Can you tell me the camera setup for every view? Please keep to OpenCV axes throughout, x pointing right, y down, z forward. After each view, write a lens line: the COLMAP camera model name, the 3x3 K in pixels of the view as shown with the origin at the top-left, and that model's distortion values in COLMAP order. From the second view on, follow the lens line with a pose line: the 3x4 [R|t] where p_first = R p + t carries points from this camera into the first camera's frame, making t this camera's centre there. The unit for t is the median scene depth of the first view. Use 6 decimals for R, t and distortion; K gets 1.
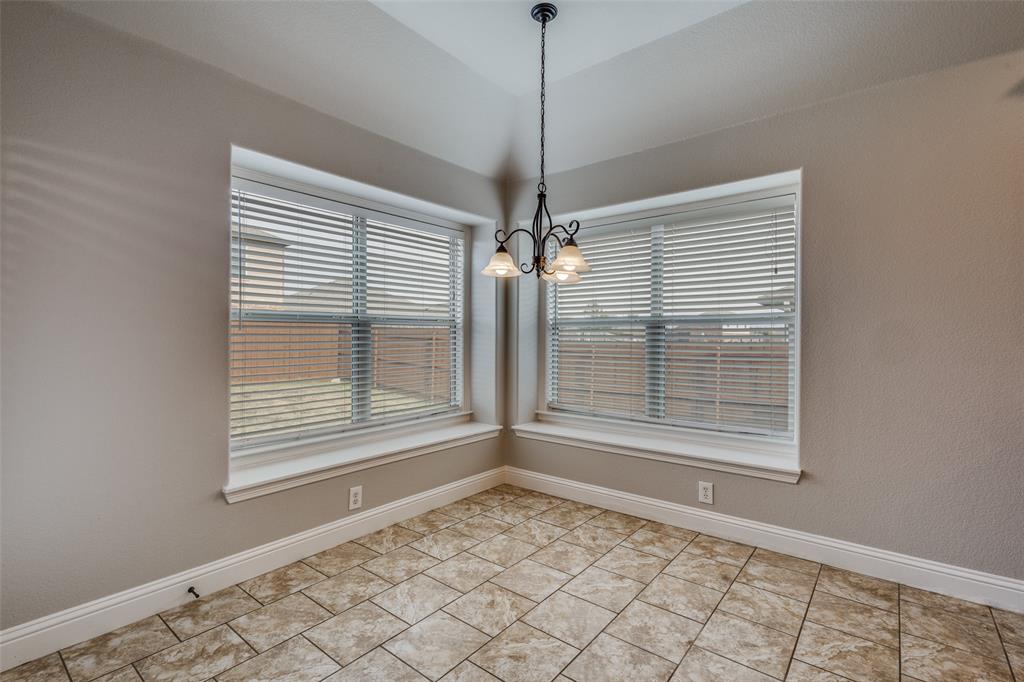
lens RADIAL K [[468.5, 0, 514.0], [0, 468.5, 339.6], [0, 0, 1]] dist [0.001118, -0.000741]
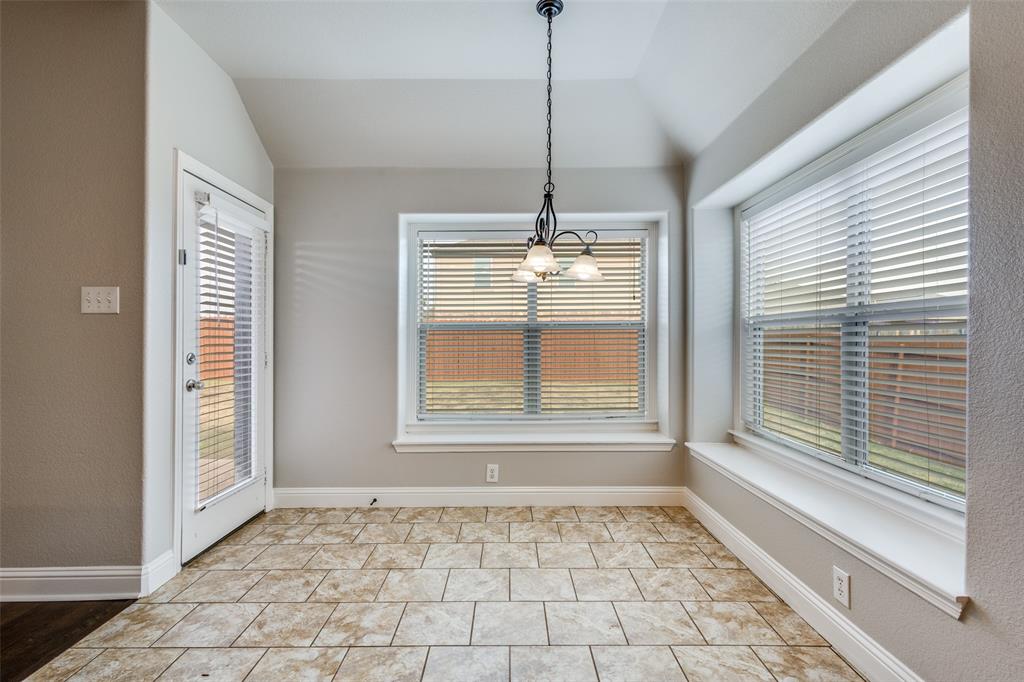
lens RADIAL K [[468.5, 0, 514.0], [0, 468.5, 339.6], [0, 0, 1]] dist [0.001118, -0.000741]
pose [[0.633047, -0.008256, -0.774069, 0.626589], [-0.000477, 0.999939, -0.011055, 0.003885], [0.774113, 0.007368, 0.633005, 0.262483]]
